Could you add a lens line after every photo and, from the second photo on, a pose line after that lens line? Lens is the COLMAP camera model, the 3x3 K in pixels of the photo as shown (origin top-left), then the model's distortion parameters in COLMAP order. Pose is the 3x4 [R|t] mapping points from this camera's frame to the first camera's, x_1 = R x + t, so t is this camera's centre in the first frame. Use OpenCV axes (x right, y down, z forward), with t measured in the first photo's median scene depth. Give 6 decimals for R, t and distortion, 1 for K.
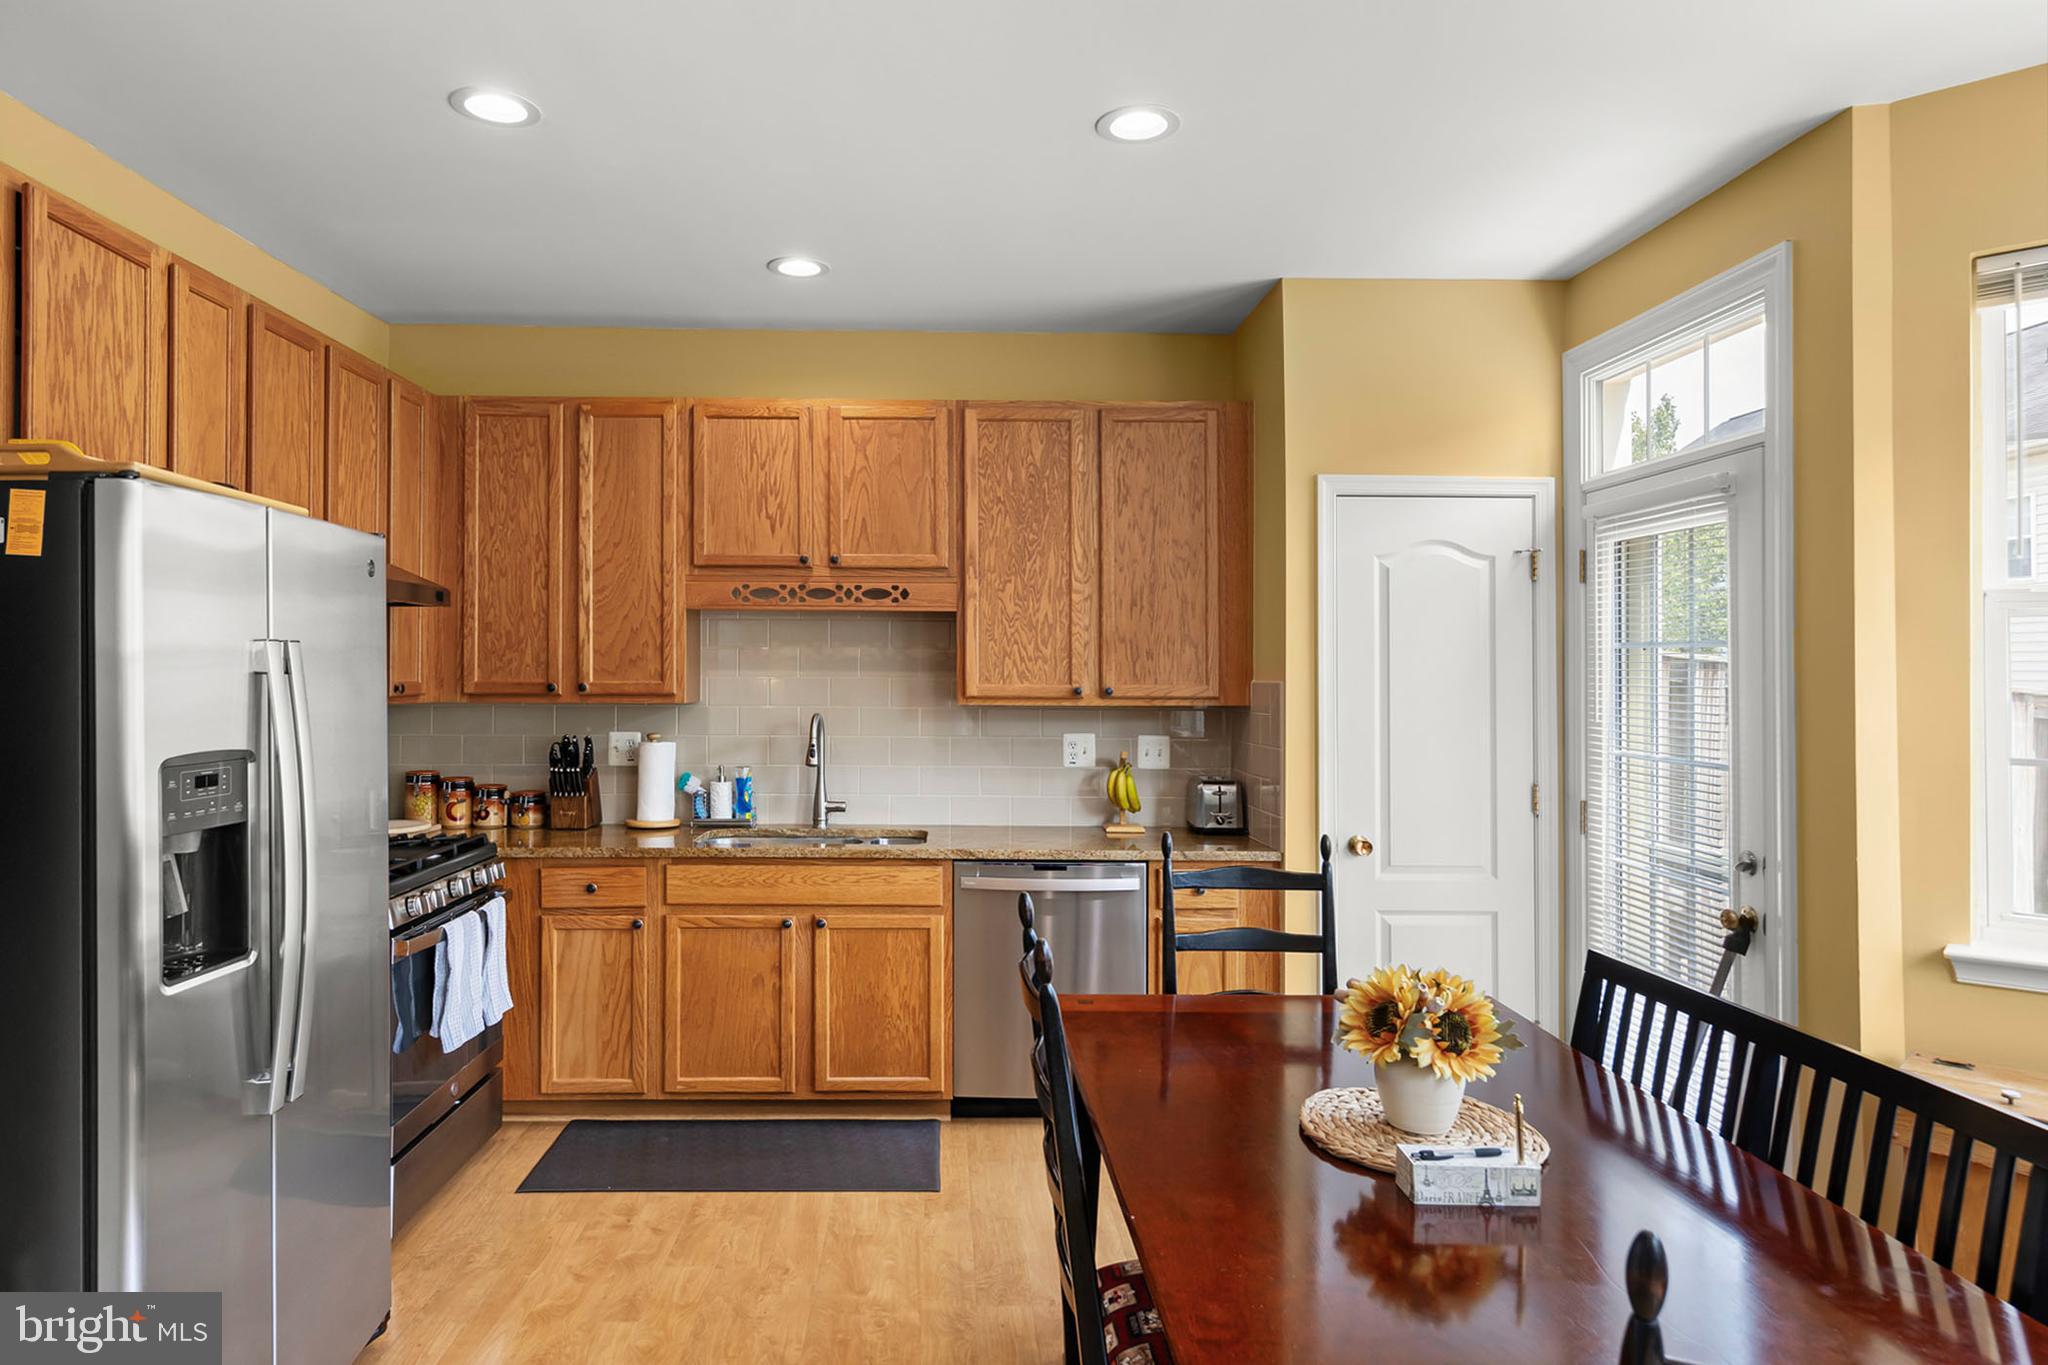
lens RADIAL K [[1143.5, 0, 966.6], [0, 1143.5, 654.6], [0, 0, 1]] dist [0.004878, 0.001780]
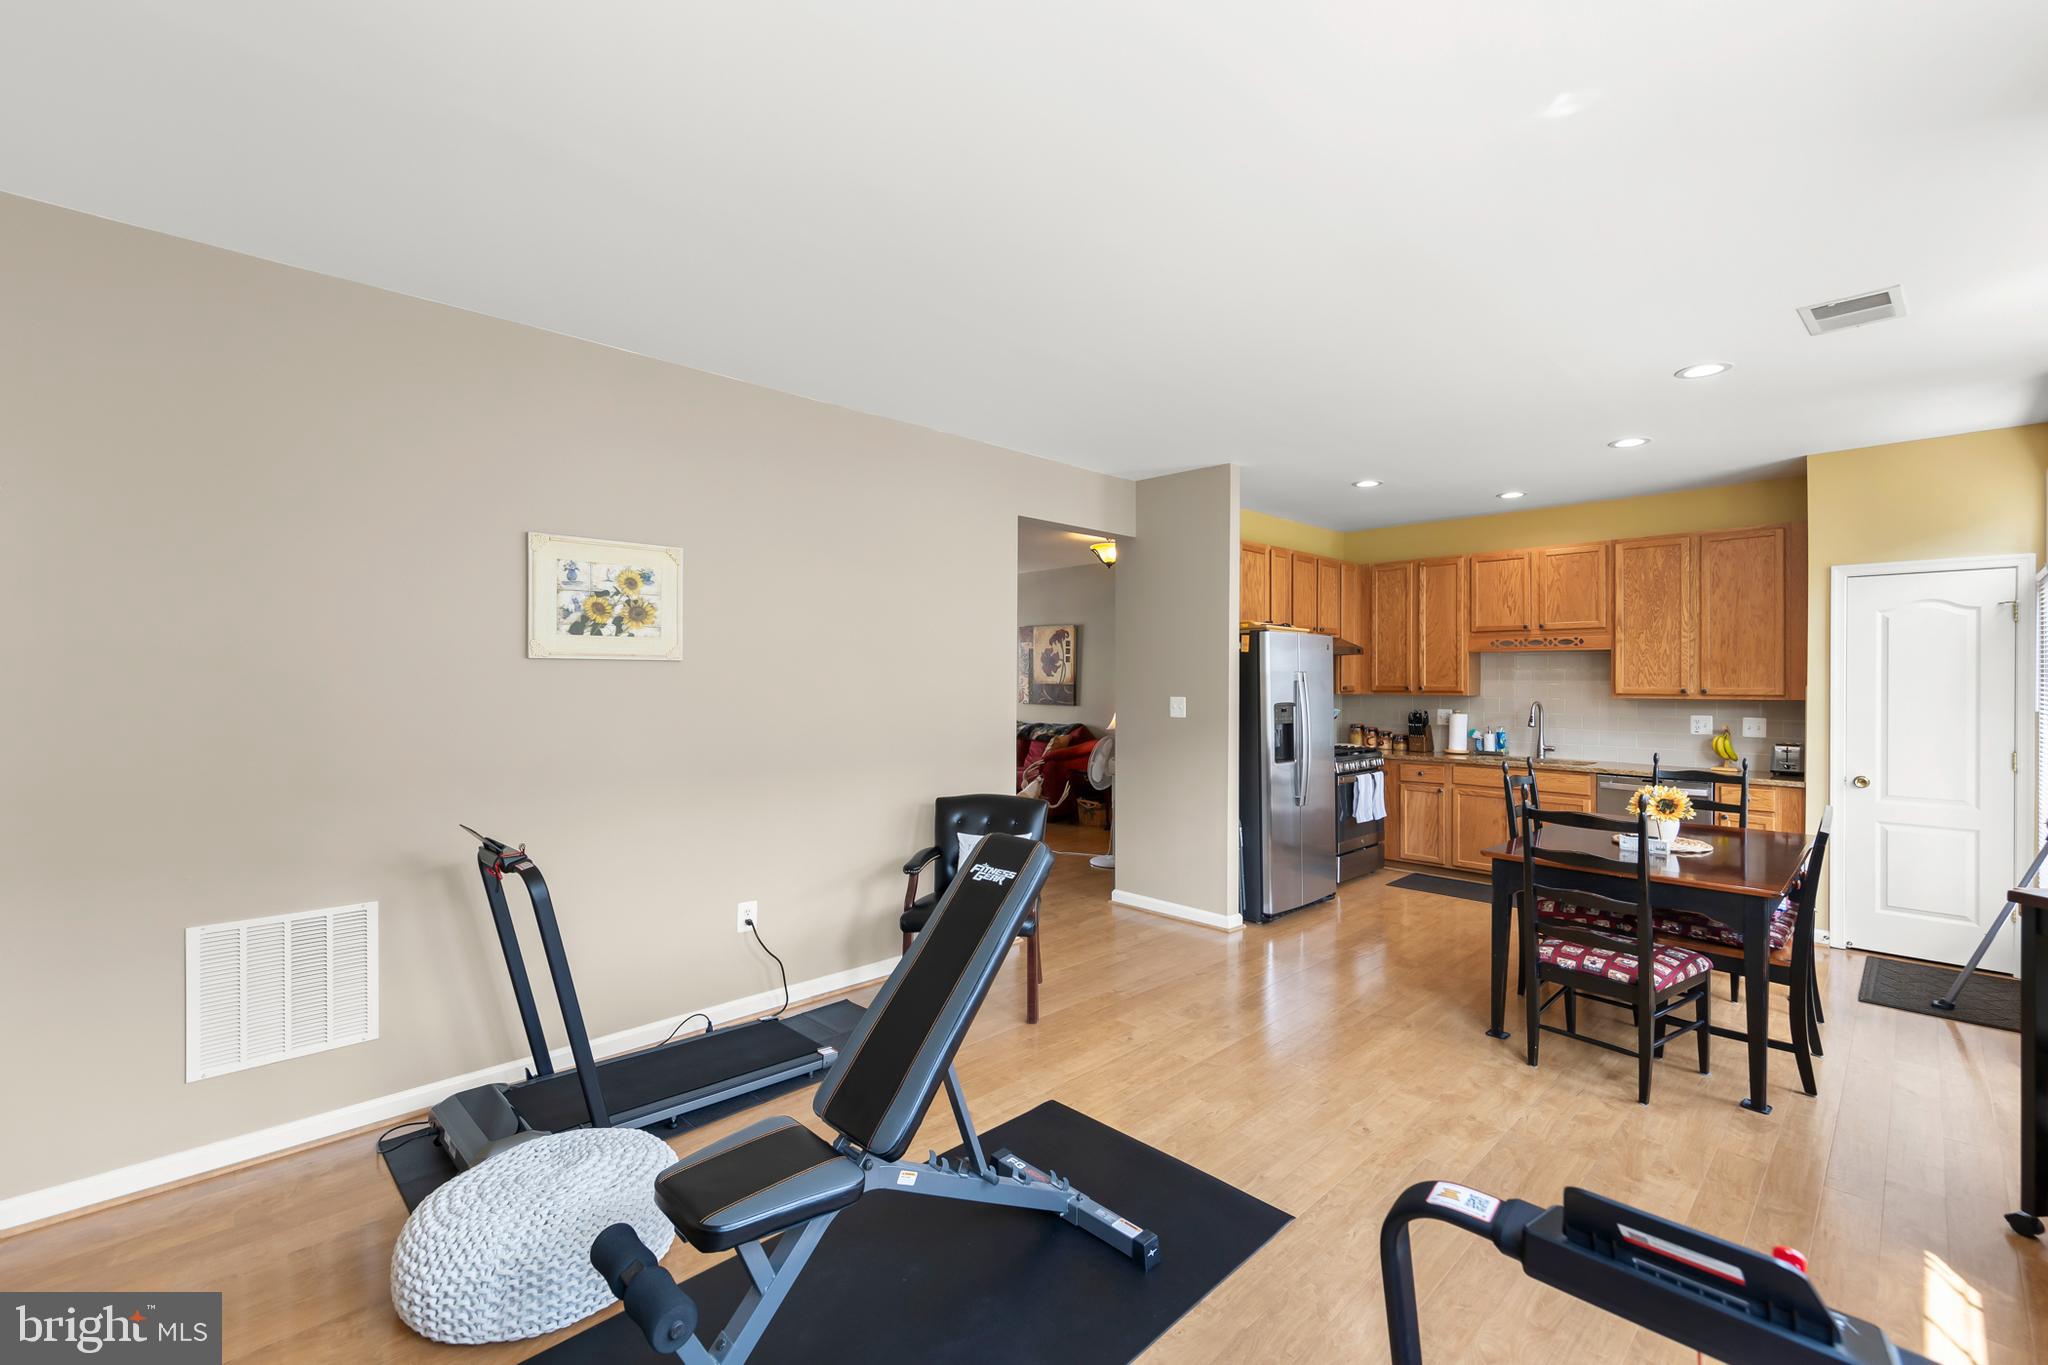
lens RADIAL K [[877.5, 0, 1075.1], [0, 877.5, 686.7], [0, 0, 1]] dist [0.000755, -0.000487]
pose [[0.699260, 0.002609, -0.714863, 0.421983], [0.010827, 0.999840, 0.014239, -0.006086], [0.714786, -0.017697, 0.699120, -0.693383]]
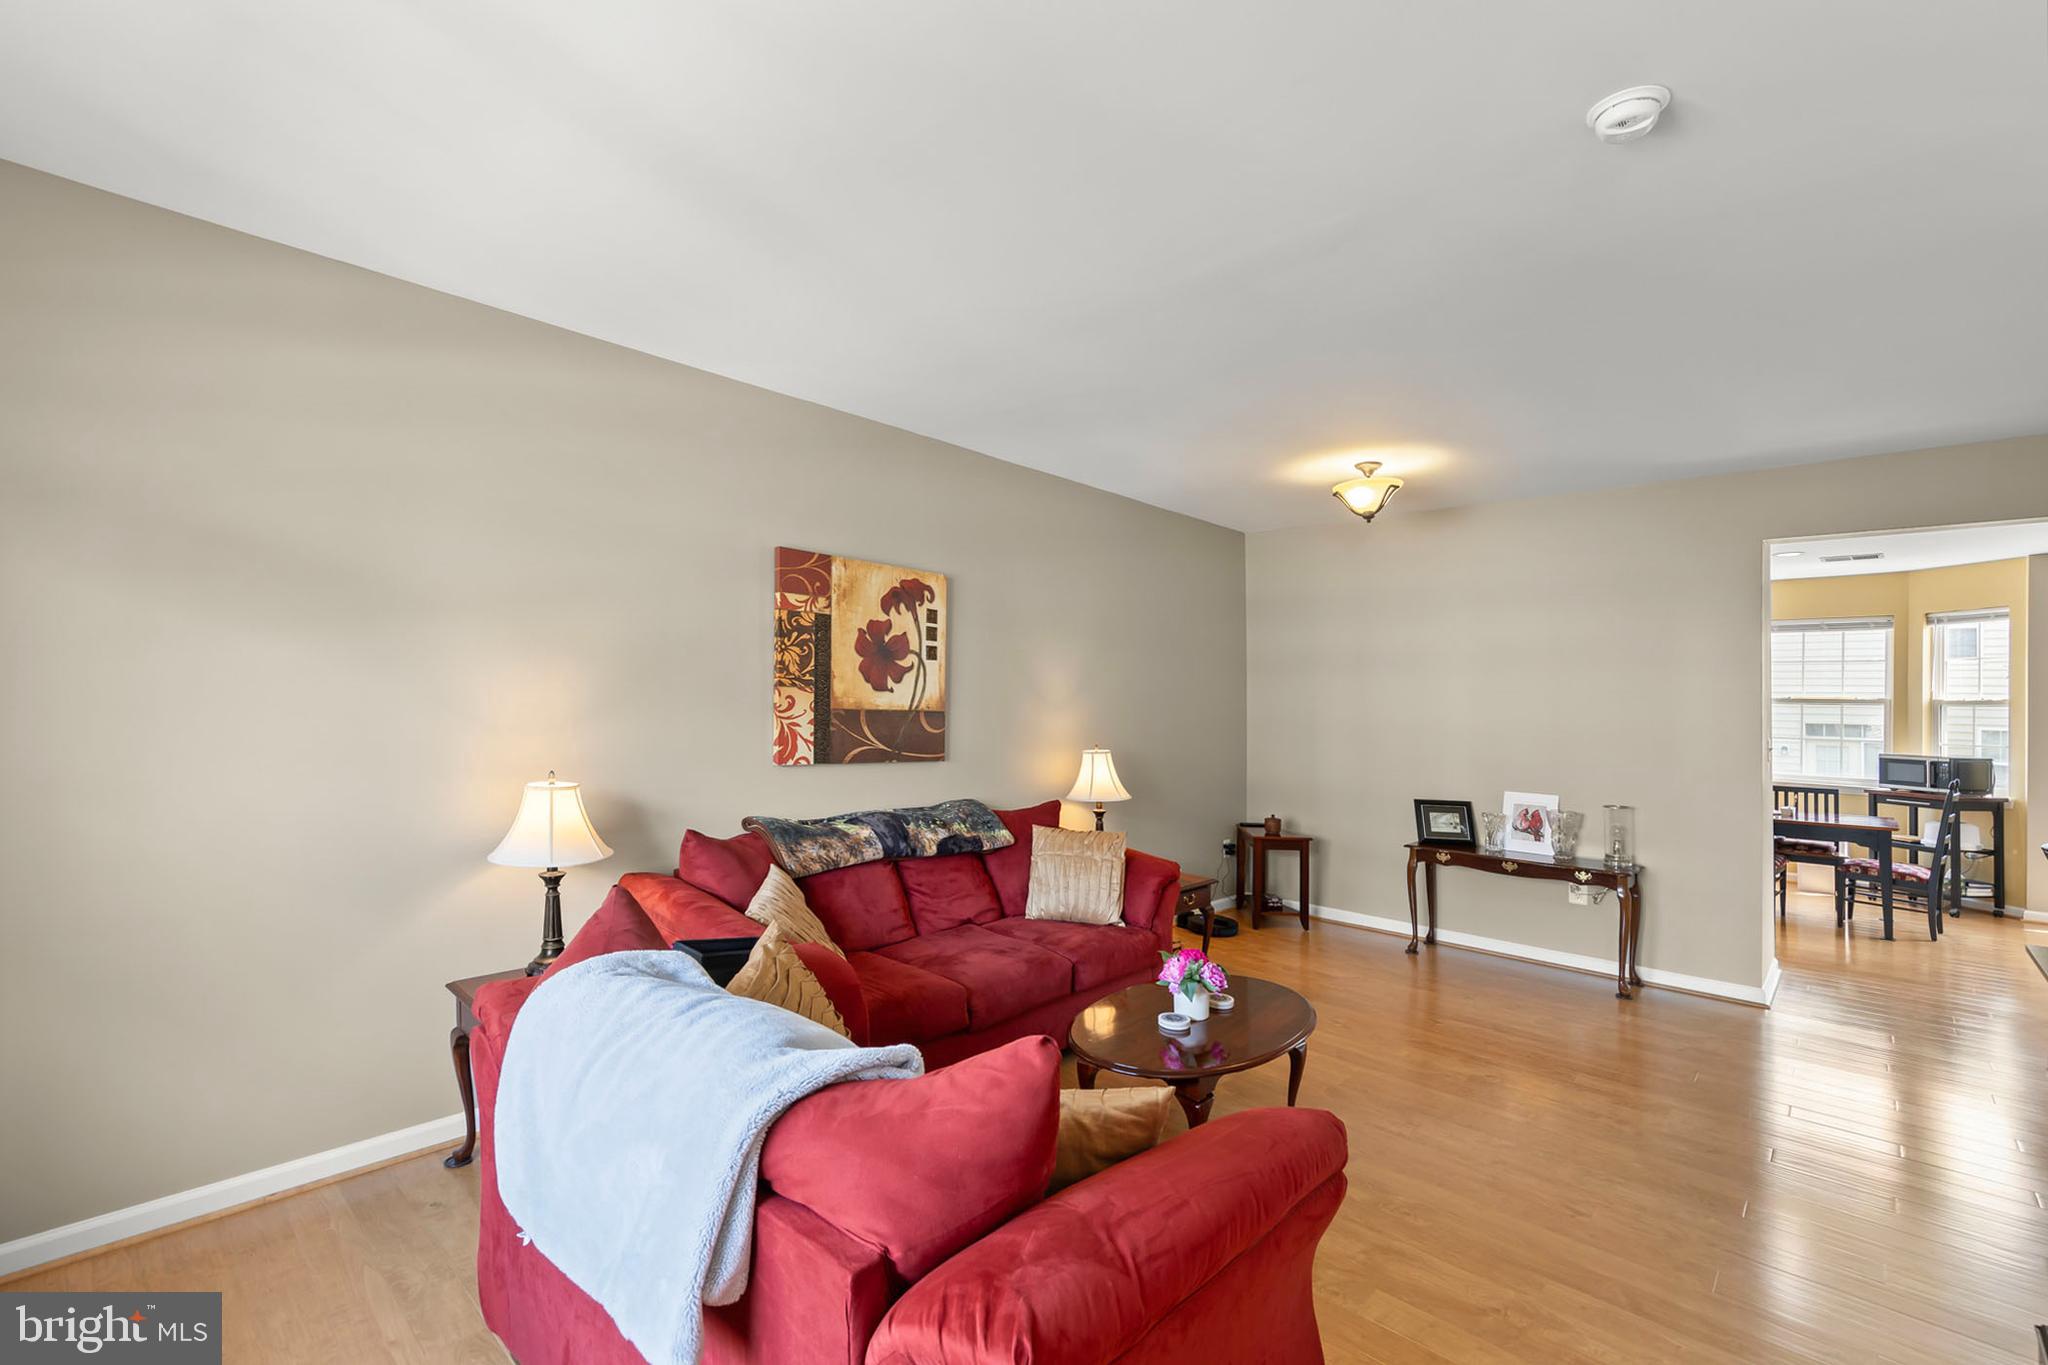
lens RADIAL K [[867.7, 0, 970.5], [0, 867.7, 679.9], [0, 0, 1]] dist [0.002783, 0.000116]
pose [[0.732616, 0.027245, 0.680097, -2.095353], [-0.030490, 0.999509, -0.007196, -0.009654], [-0.679959, -0.015464, 0.733087, 0.243630]]
